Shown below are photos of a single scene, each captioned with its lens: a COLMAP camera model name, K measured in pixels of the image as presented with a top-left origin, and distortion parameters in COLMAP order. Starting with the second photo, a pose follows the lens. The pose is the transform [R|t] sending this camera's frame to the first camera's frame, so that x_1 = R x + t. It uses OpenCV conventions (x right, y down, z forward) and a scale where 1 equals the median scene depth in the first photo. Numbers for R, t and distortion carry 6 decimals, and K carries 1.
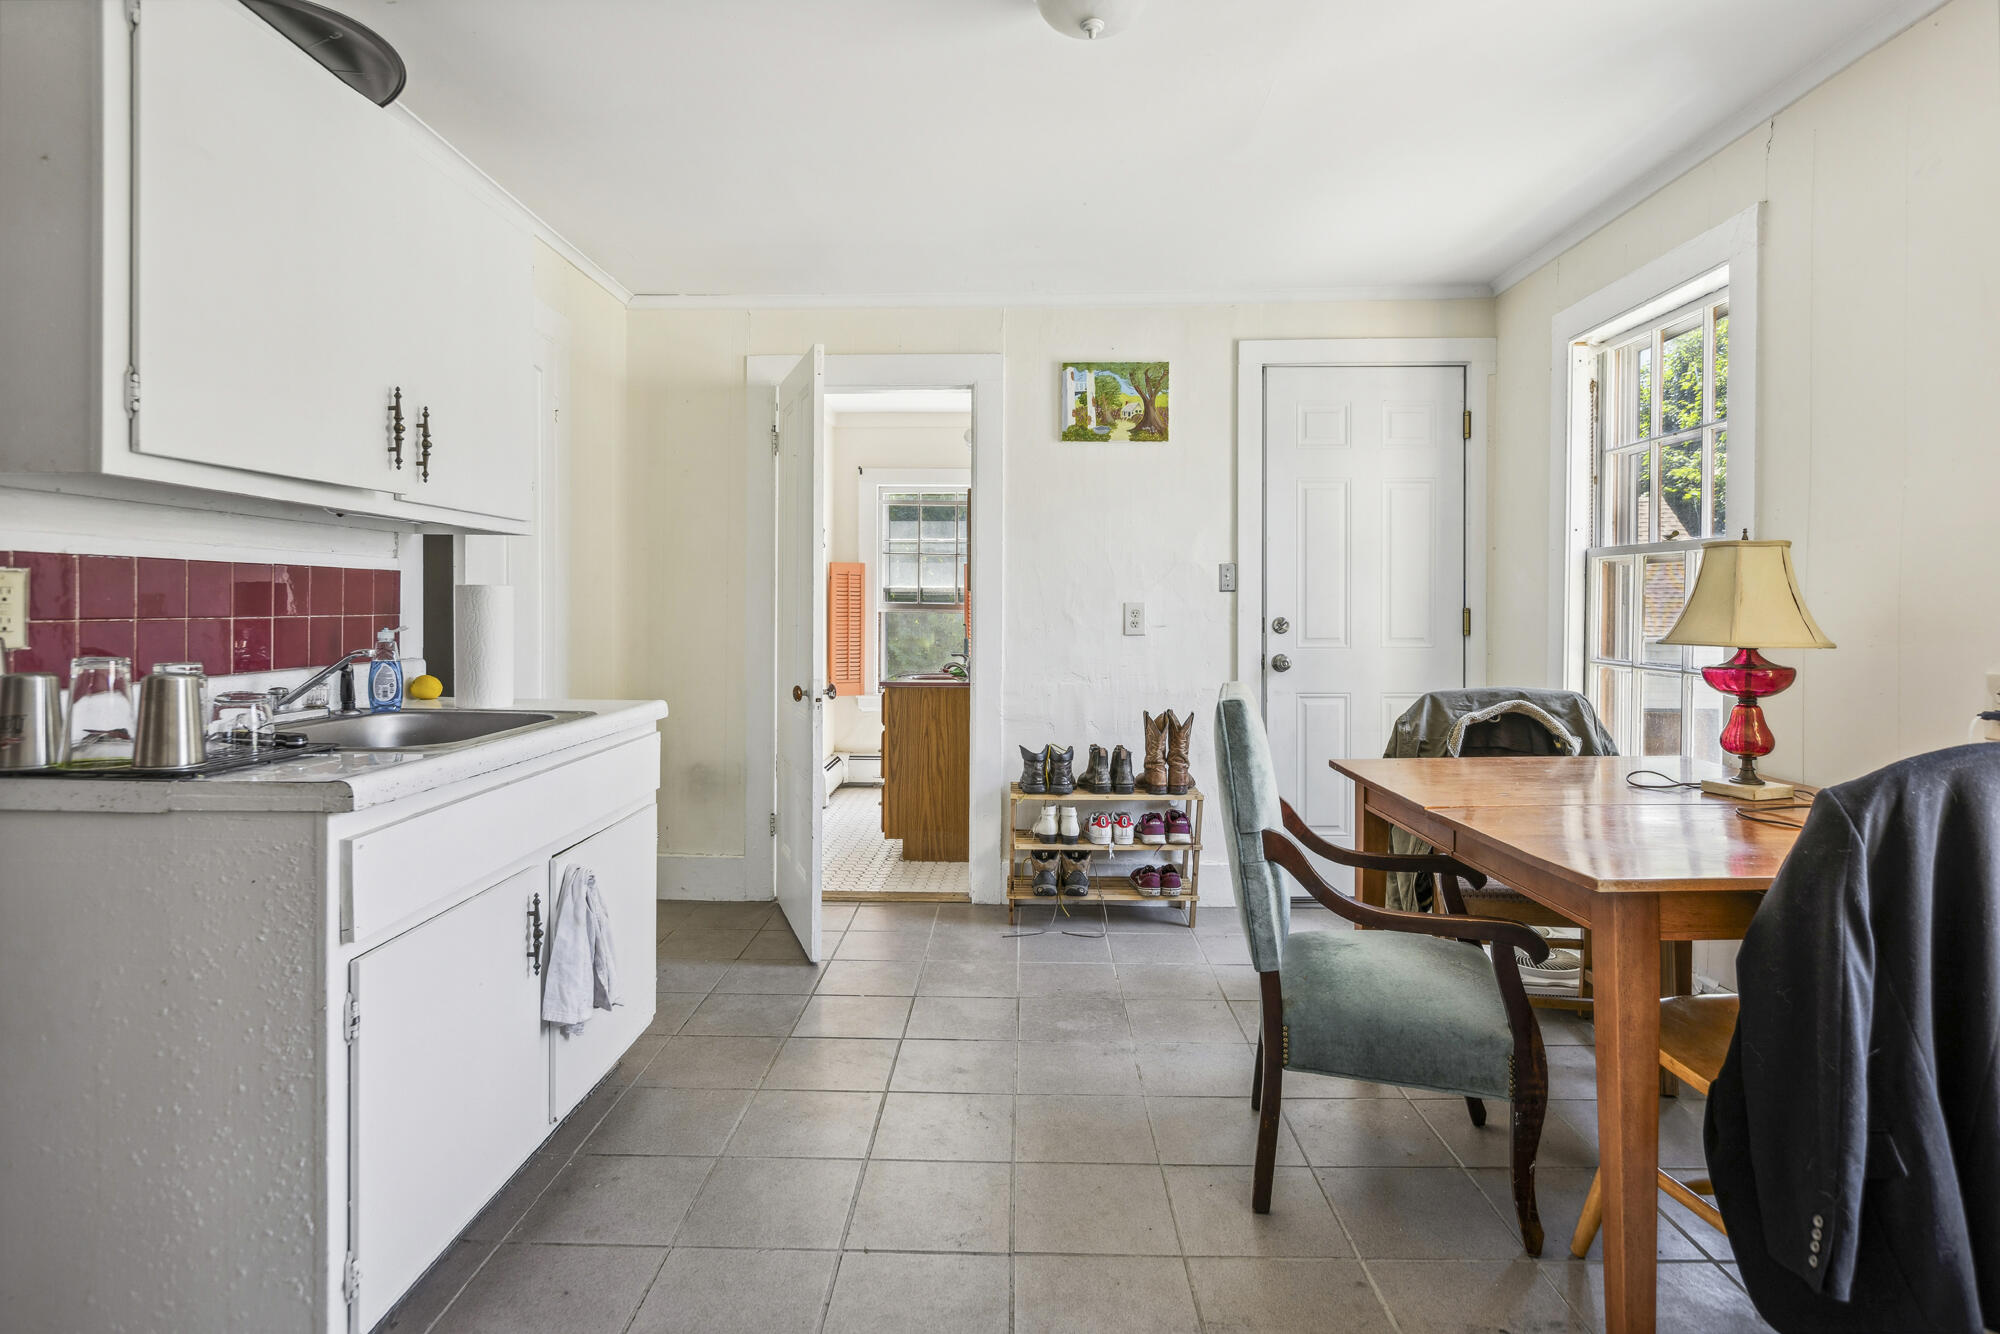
lens RADIAL K [[1068.5, 0, 1004.9], [0, 1068.5, 616.5], [0, 0, 1]] dist [0.001848, 0.000094]
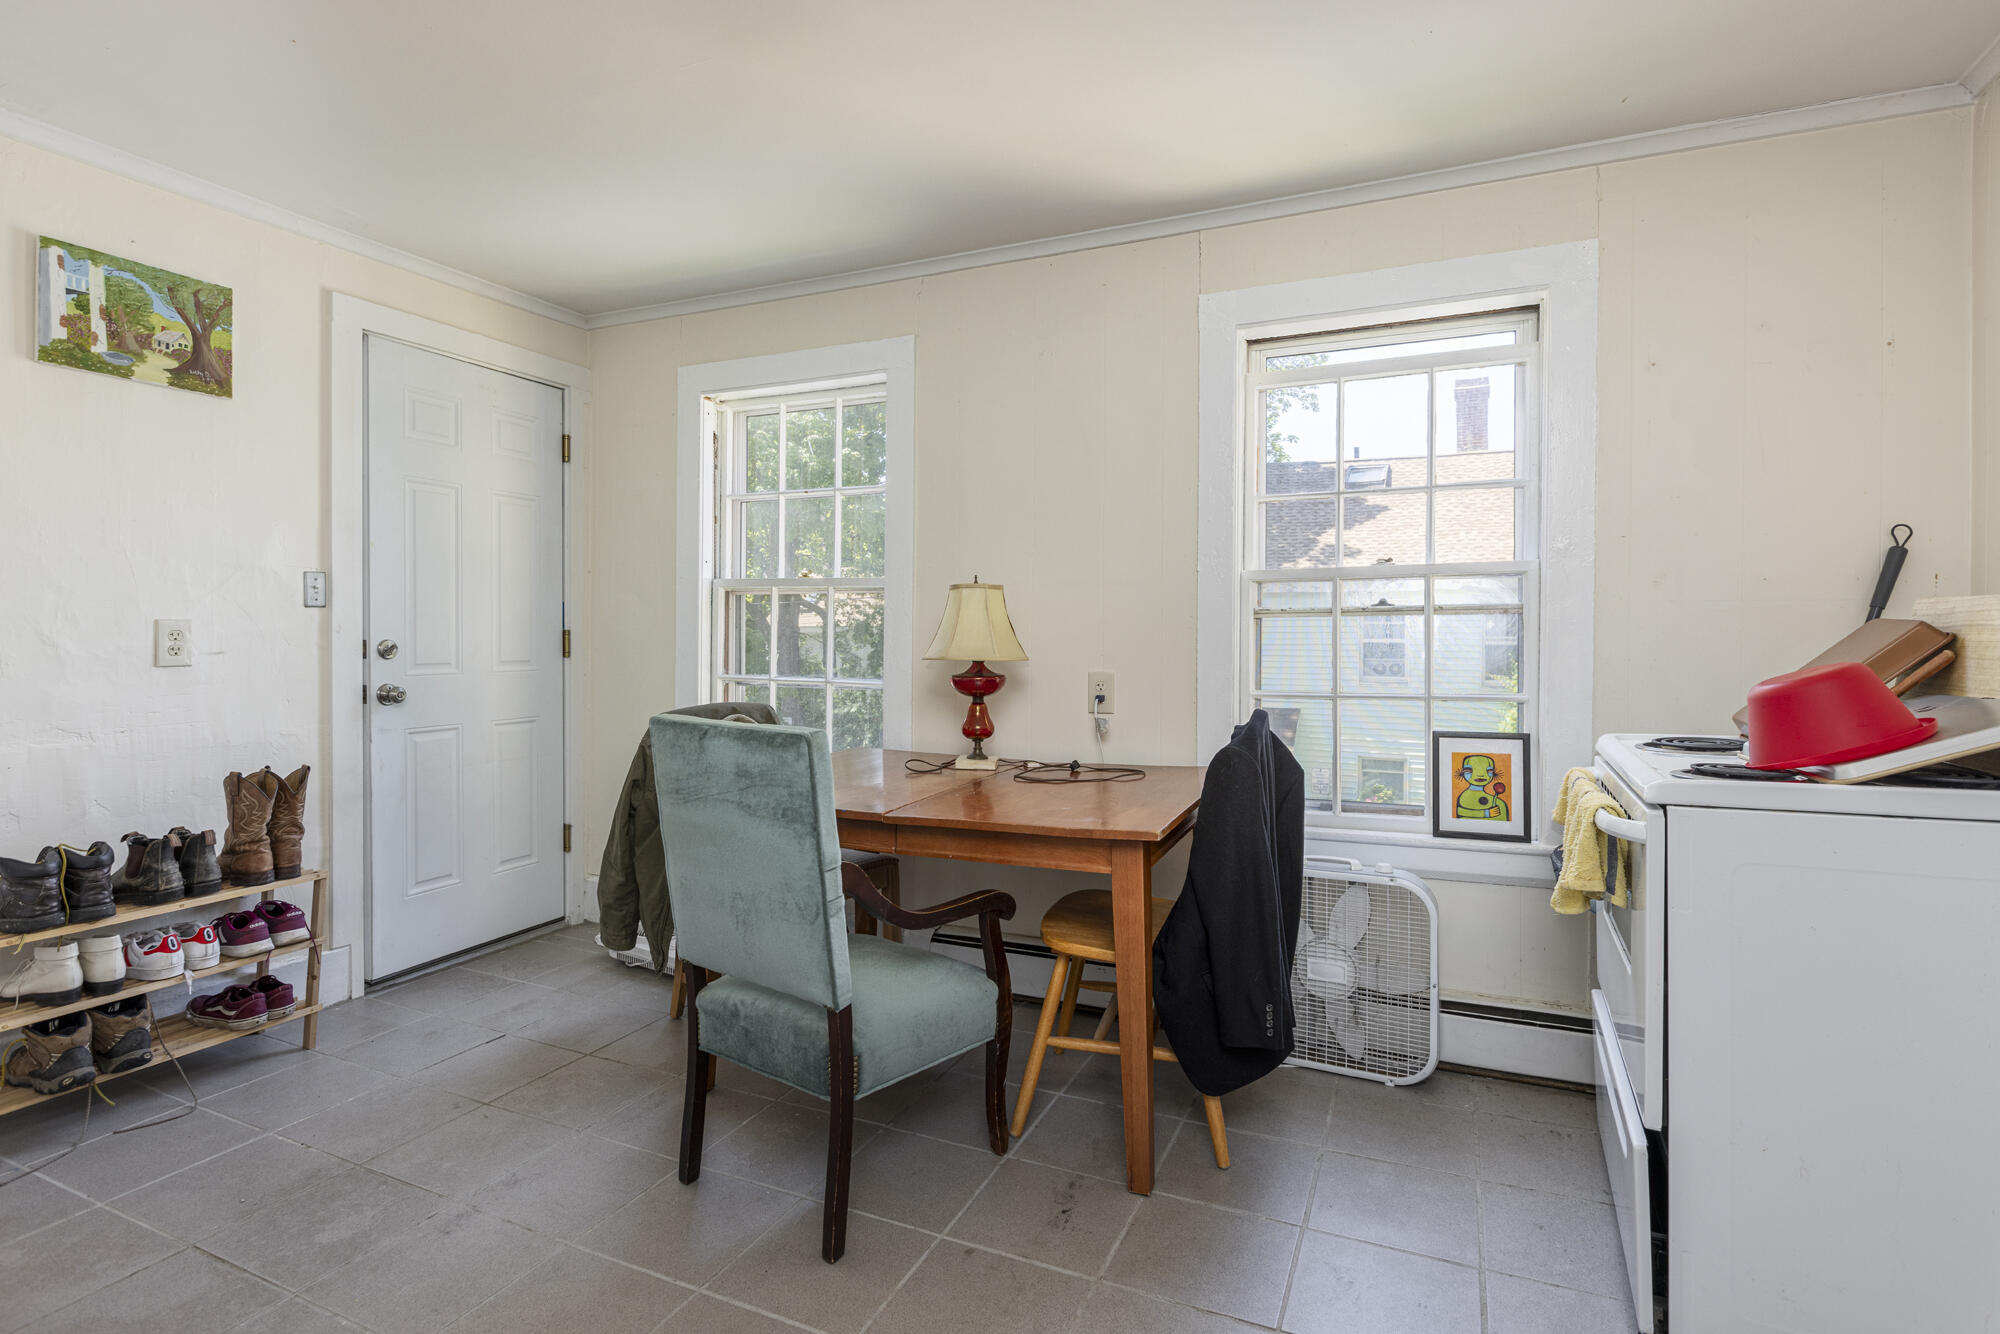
lens RADIAL K [[981.9, 0, 1000.2], [0, 981.9, 635.7], [0, 0, 1]] dist [-0.001517, -0.000975]
pose [[0.388736, -0.001992, 0.921347, -0.259055], [0.000061, 0.999998, 0.002136, -0.003824], [-0.921349, -0.000774, 0.388735, 0.259647]]
